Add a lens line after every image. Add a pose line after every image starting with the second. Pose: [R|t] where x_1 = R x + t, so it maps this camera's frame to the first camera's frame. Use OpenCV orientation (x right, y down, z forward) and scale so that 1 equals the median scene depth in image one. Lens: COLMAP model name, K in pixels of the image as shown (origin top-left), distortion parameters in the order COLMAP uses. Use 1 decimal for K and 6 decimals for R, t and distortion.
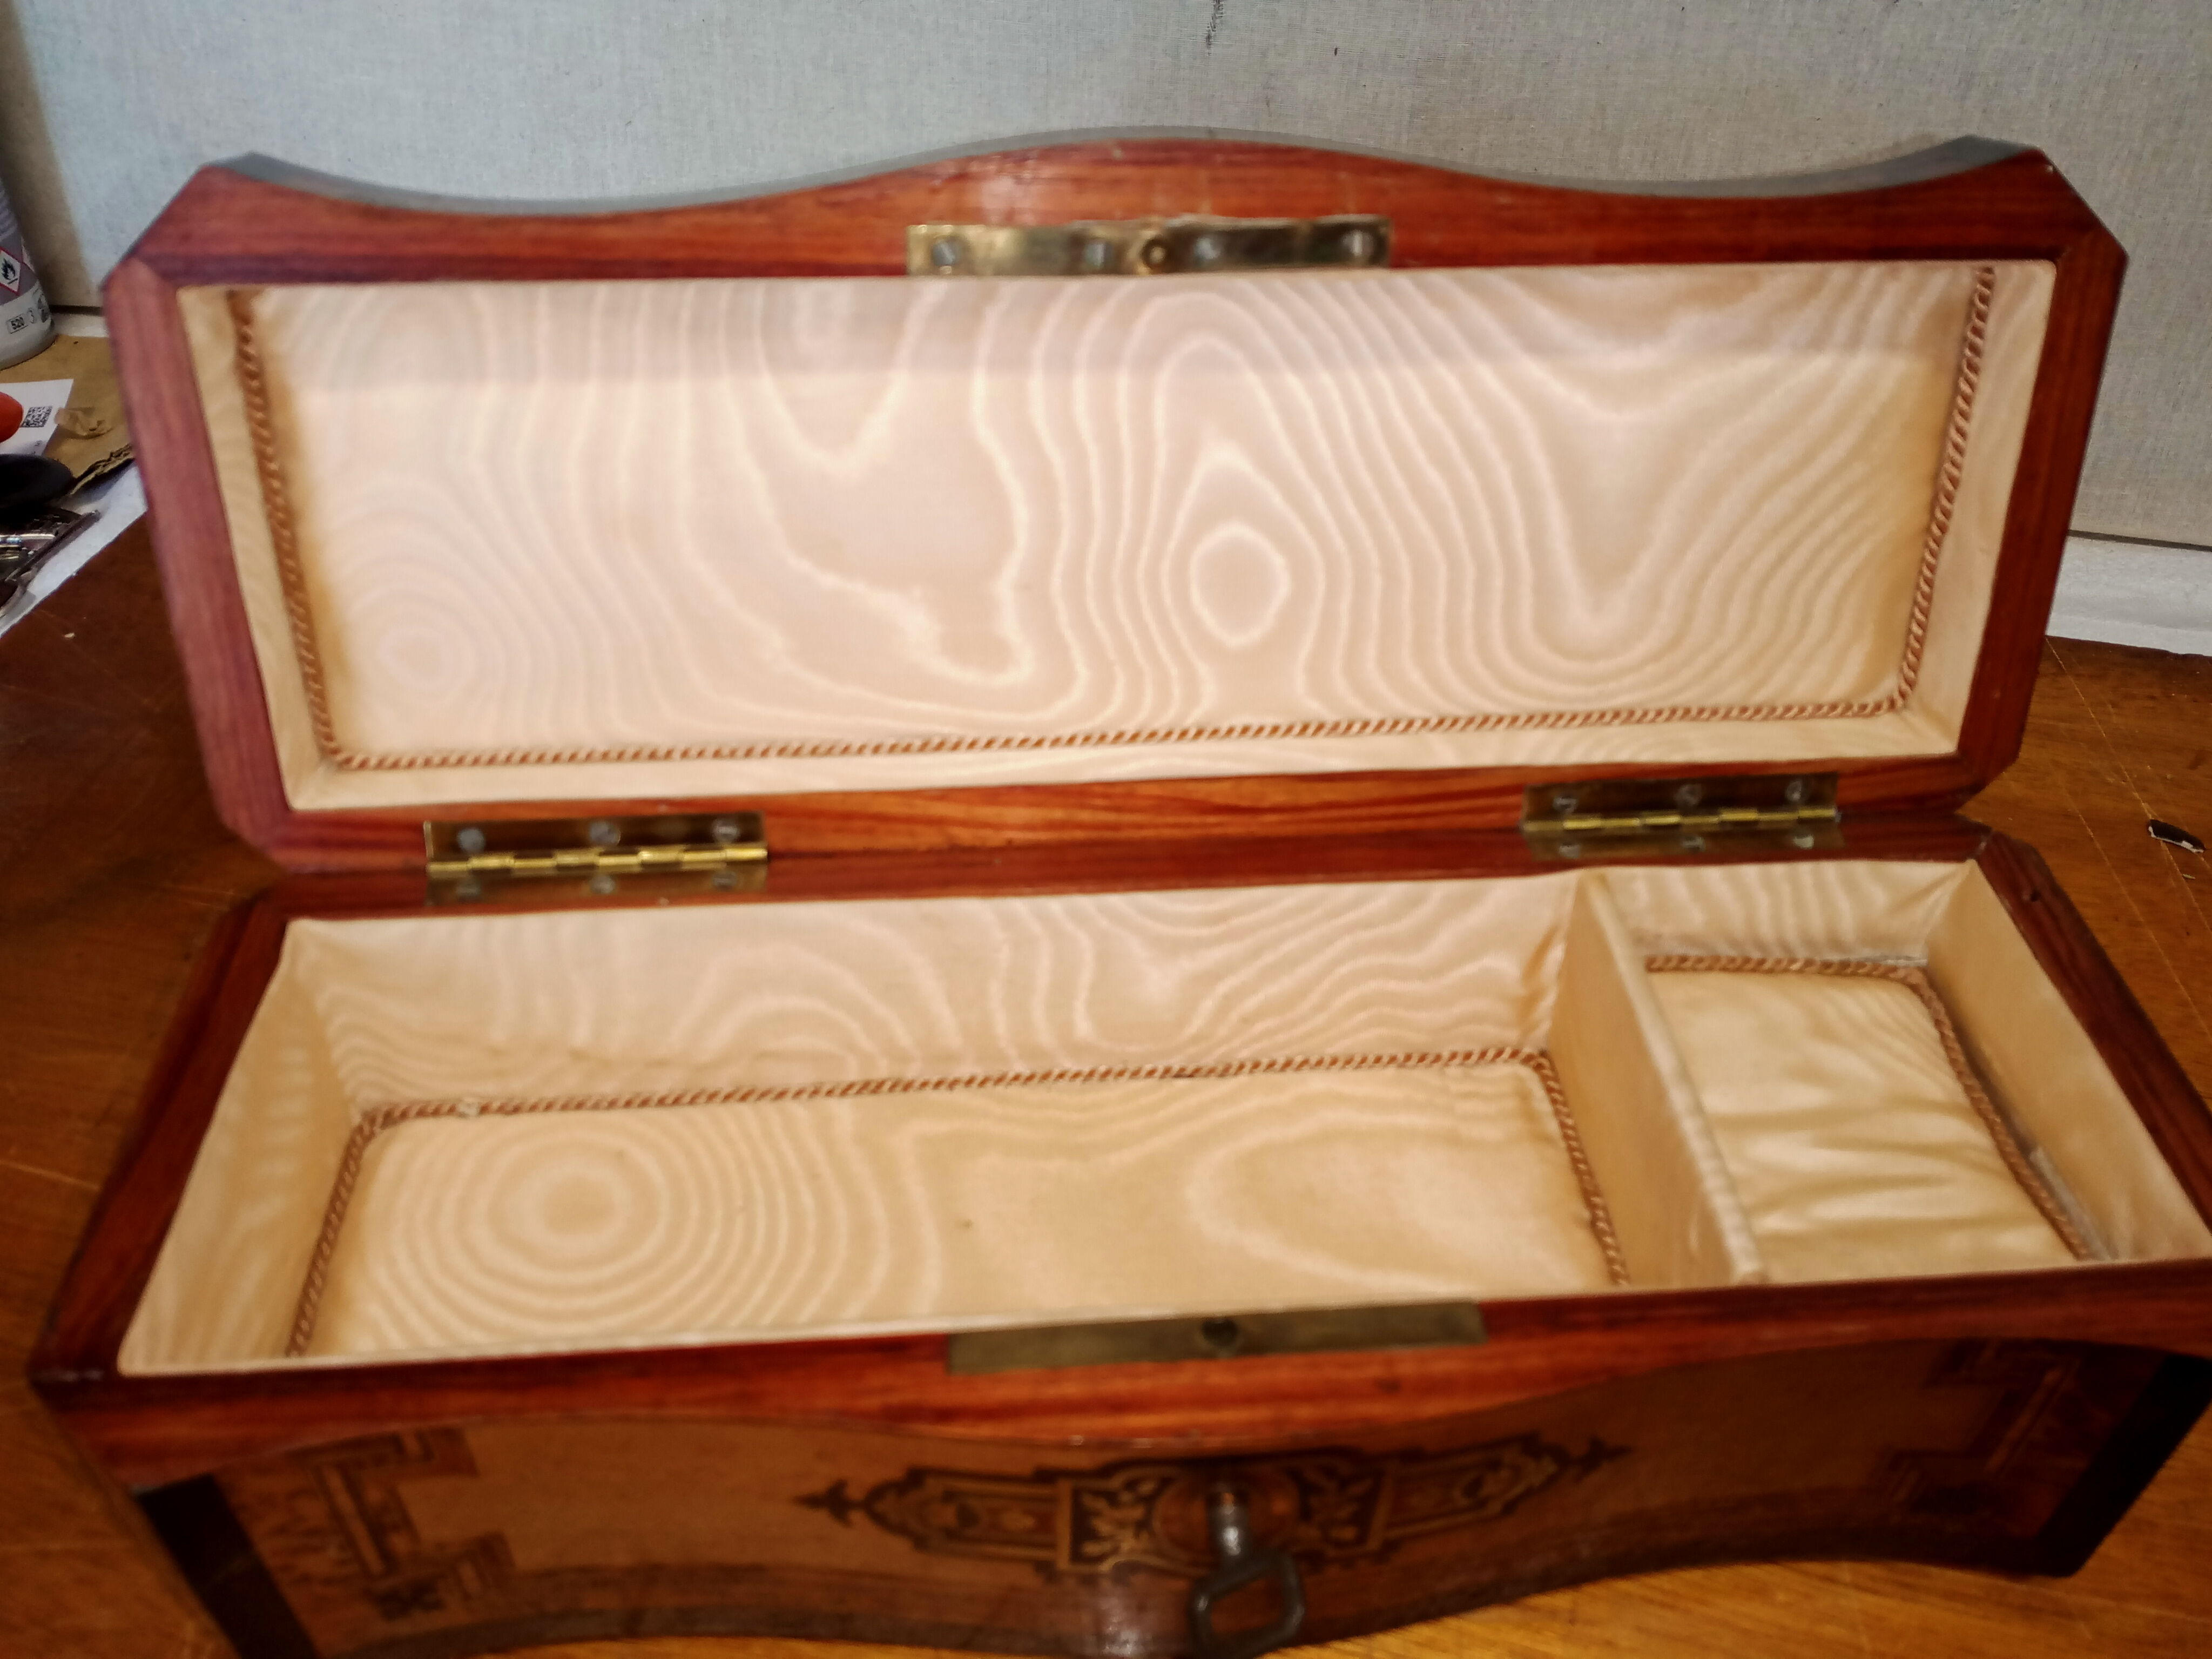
lens RADIAL K [[1767.3, 0, 1092.1], [0, 1767.3, 827.3], [0, 0, 1]] dist [0.033902, -0.125286]
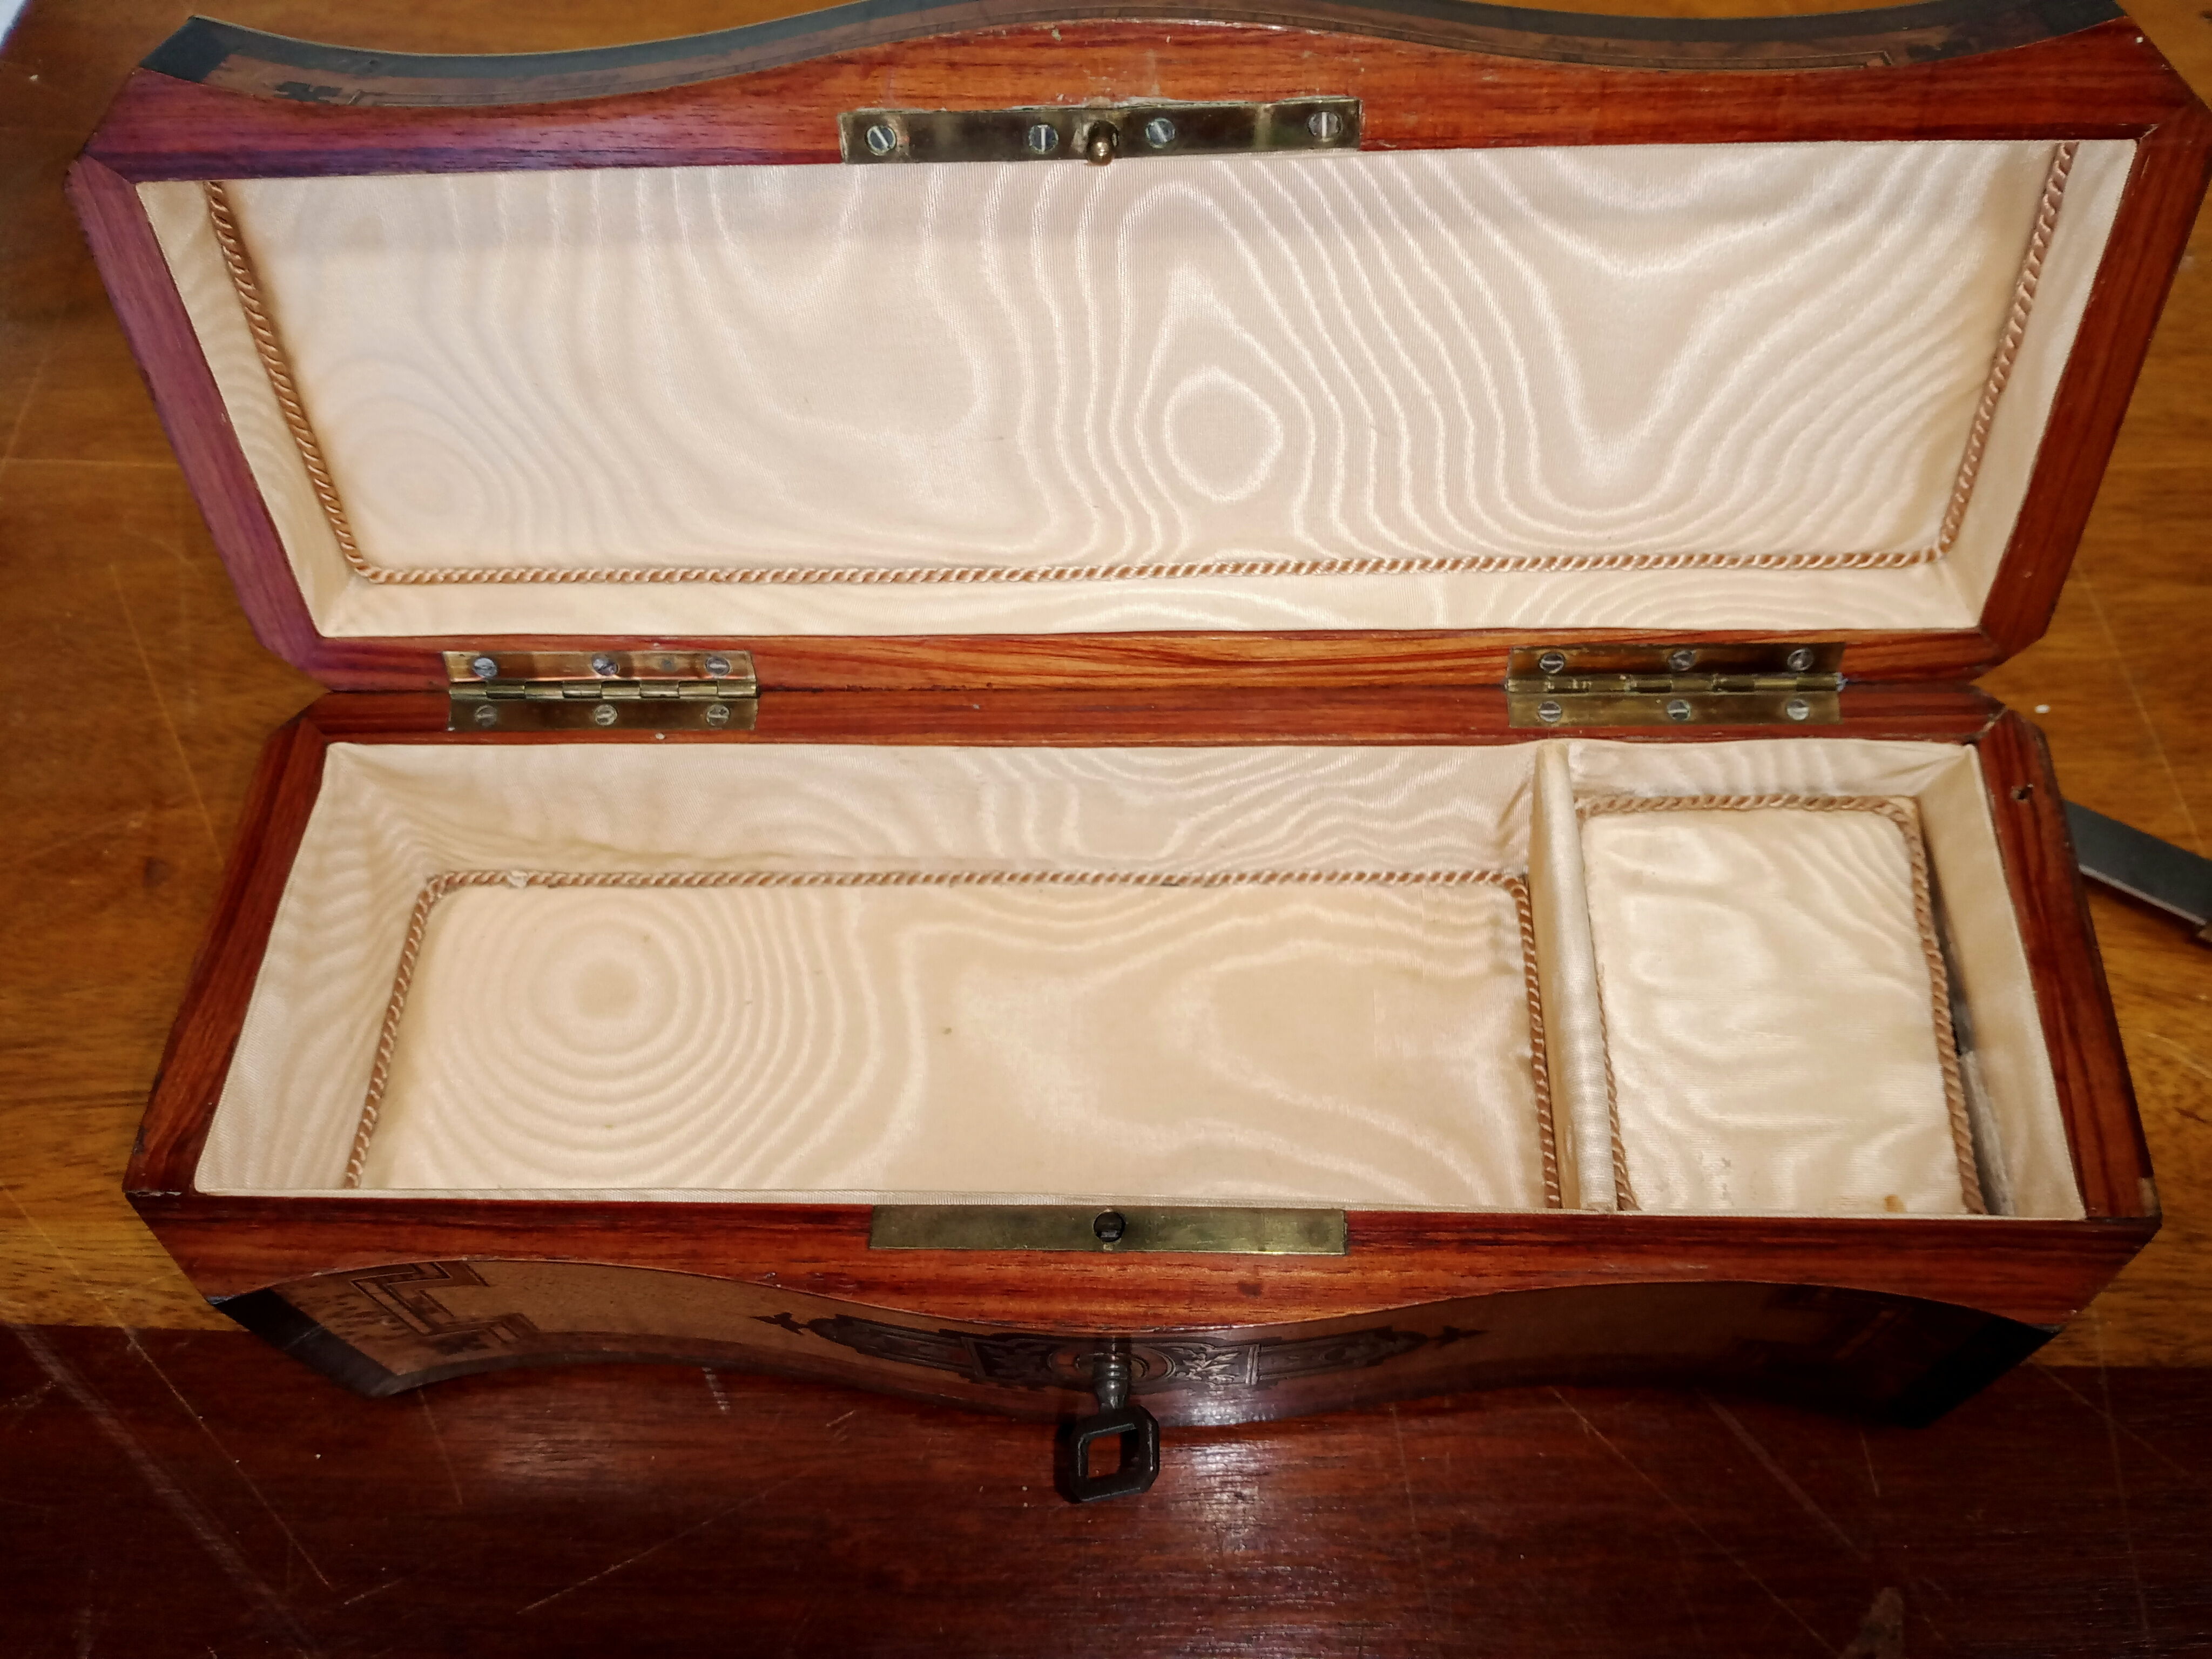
lens RADIAL K [[1820.5, 0, 1106.0], [0, 1820.5, 829.5], [0, 0, 1]] dist [0.000931, -0.089753]
pose [[0.992063, 0.054601, -0.113267, 0.143998], [-0.016944, 0.950633, 0.309853, -0.240176], [0.124594, -0.305475, 0.944014, -0.010991]]
